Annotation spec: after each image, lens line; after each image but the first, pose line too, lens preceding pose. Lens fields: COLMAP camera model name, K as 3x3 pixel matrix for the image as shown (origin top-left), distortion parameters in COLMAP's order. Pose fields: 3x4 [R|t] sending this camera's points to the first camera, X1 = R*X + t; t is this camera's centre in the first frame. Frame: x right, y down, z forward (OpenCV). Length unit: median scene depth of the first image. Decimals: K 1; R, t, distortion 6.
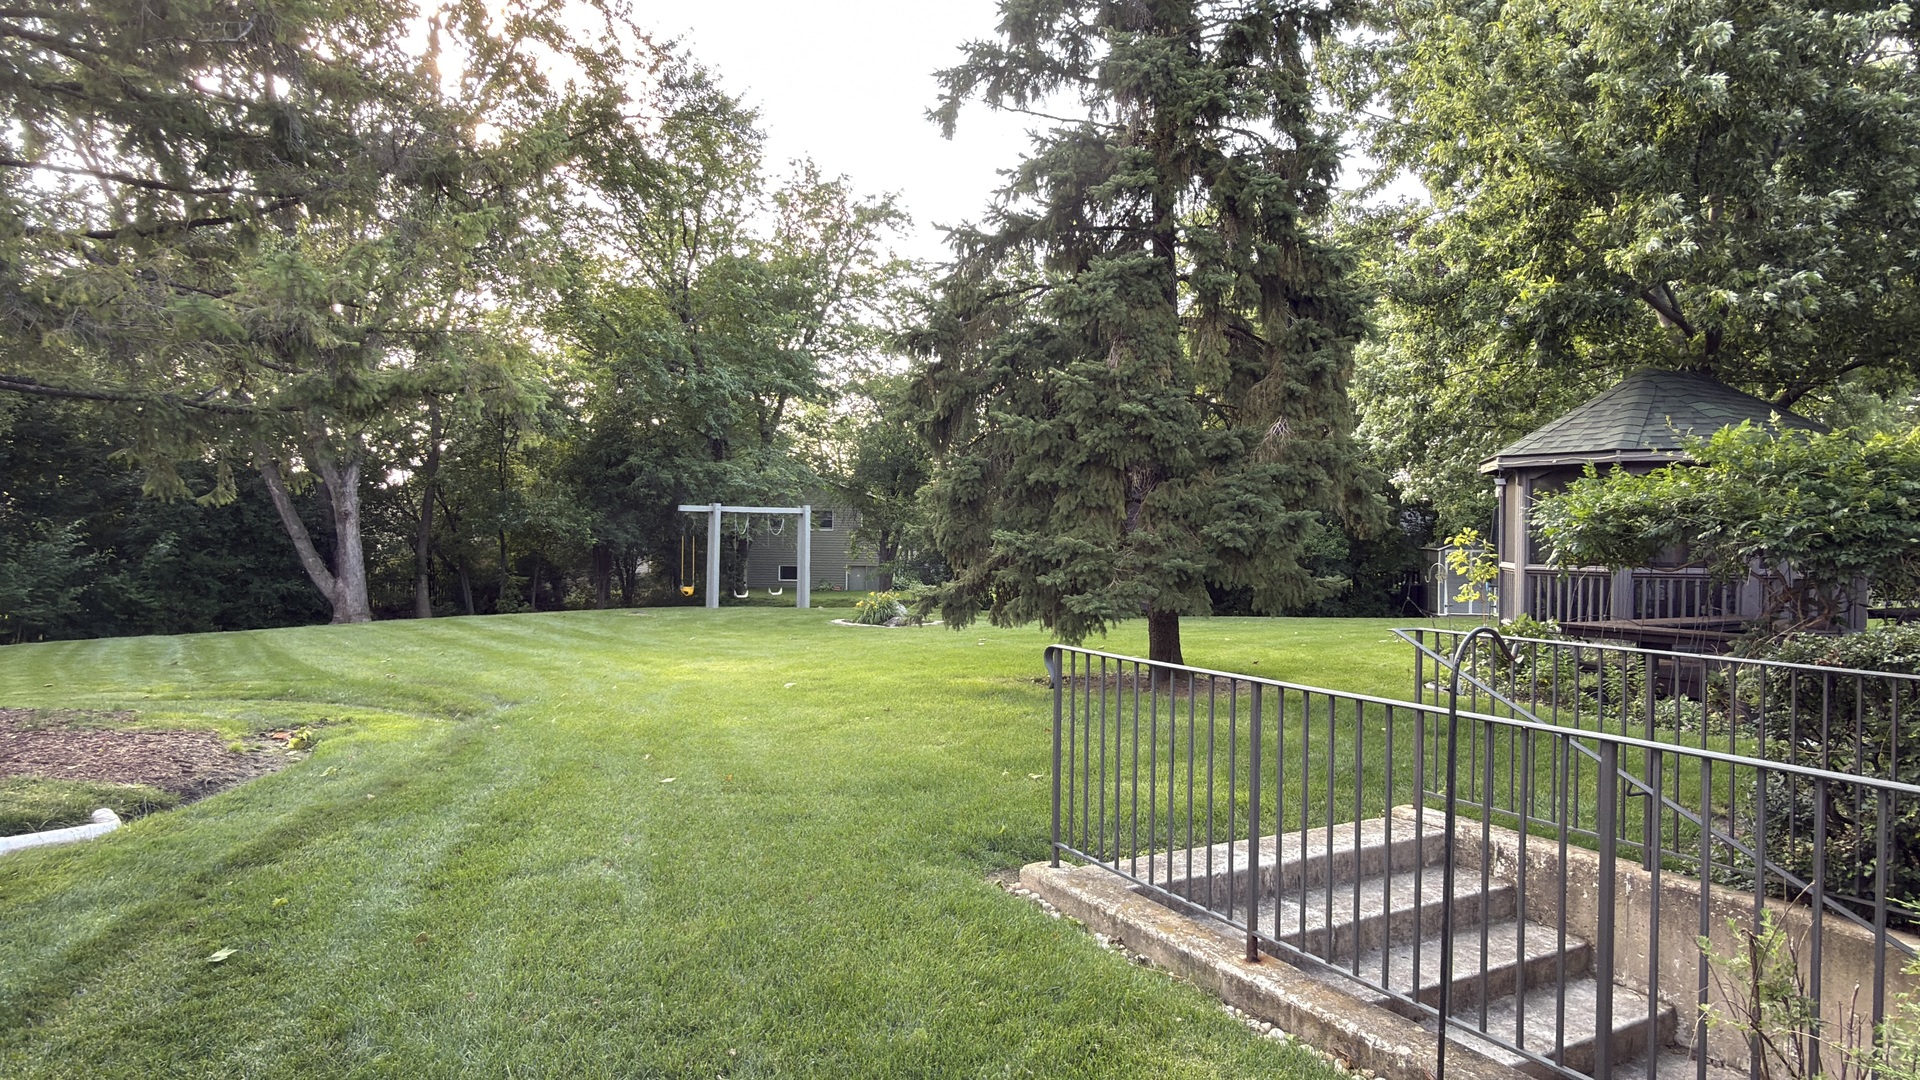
lens RADIAL K [[1110.8, 0, 954.2], [0, 1110.8, 538.9], [0, 0, 1]] dist [0.005369, 0.000935]
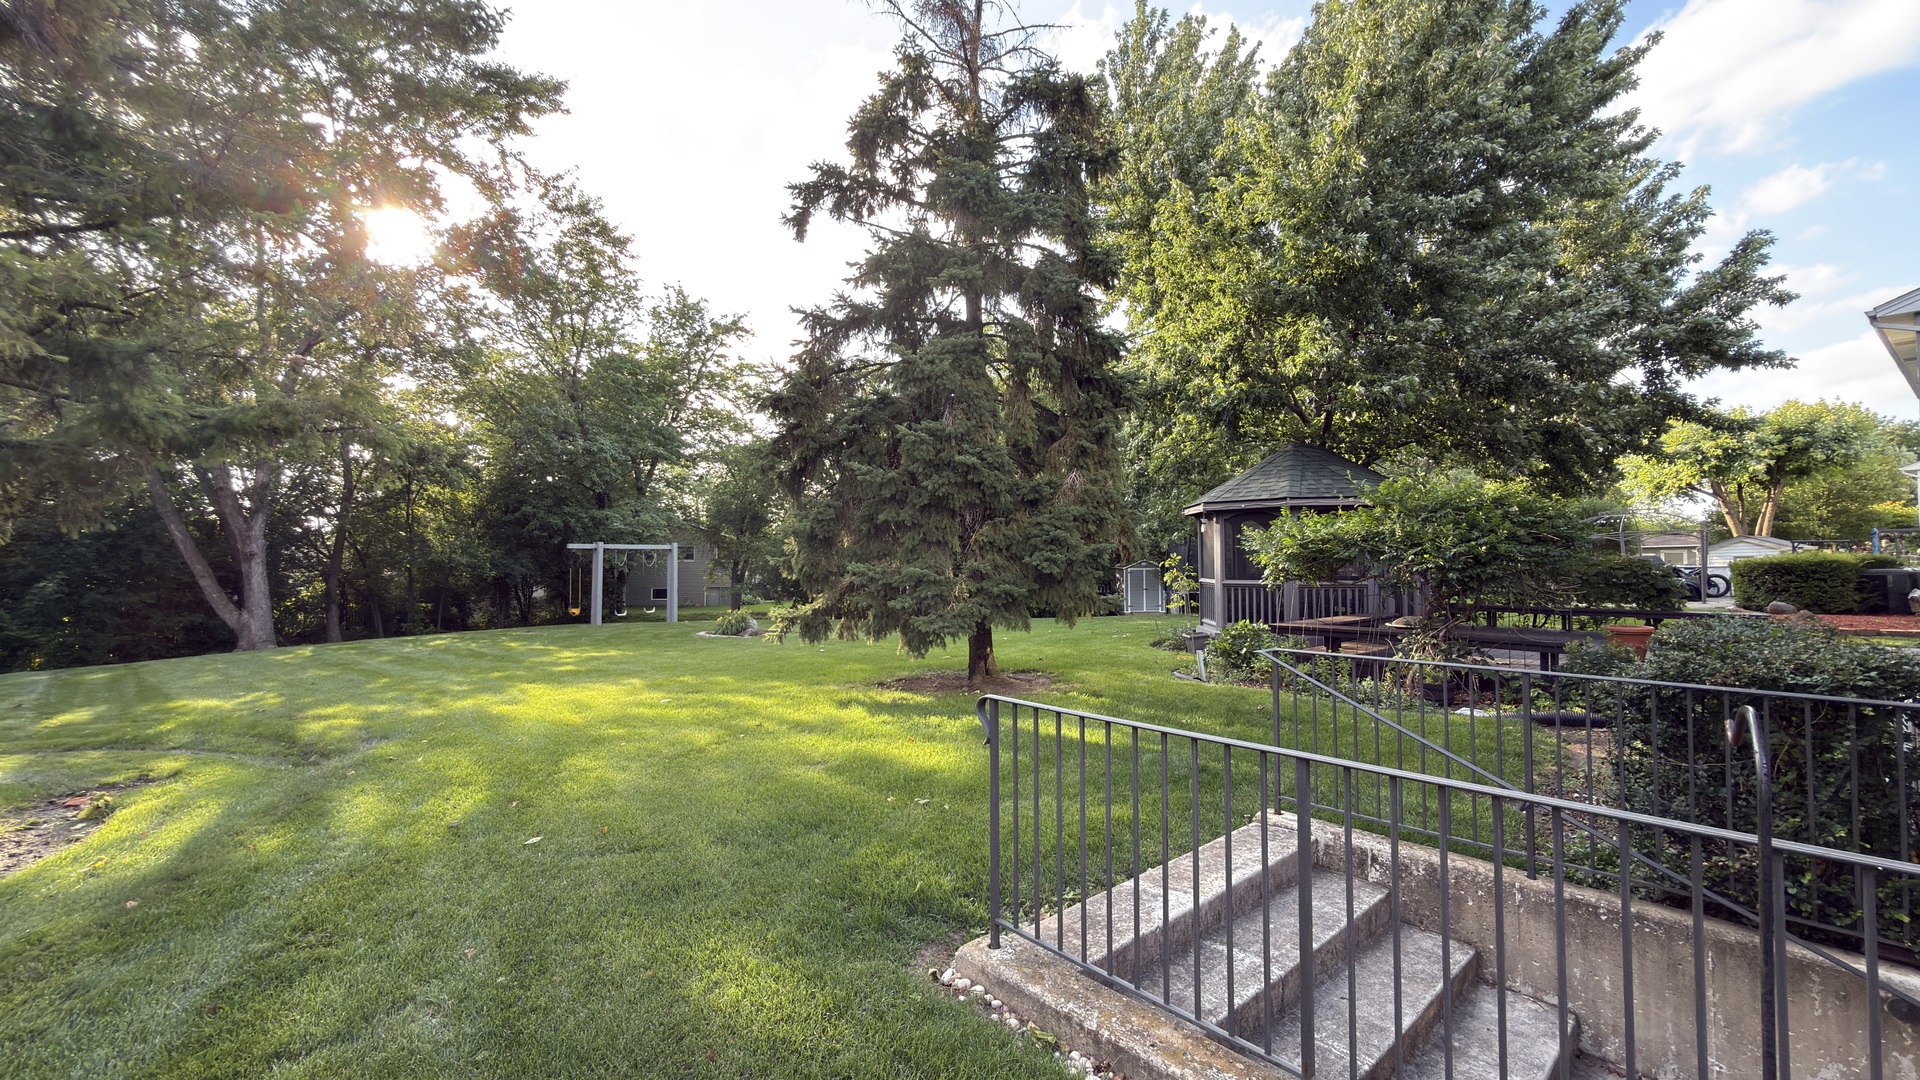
lens RADIAL K [[774.2, 0, 960.0], [0, 774.2, 540.0], [0, 0, 1]] dist [0.000538, 0.000104]
pose [[0.975089, -0.009343, 0.221615, -0.026839], [0.016311, 0.999428, -0.029630, -0.004541], [-0.221211, 0.032507, 0.974684, 0.148337]]
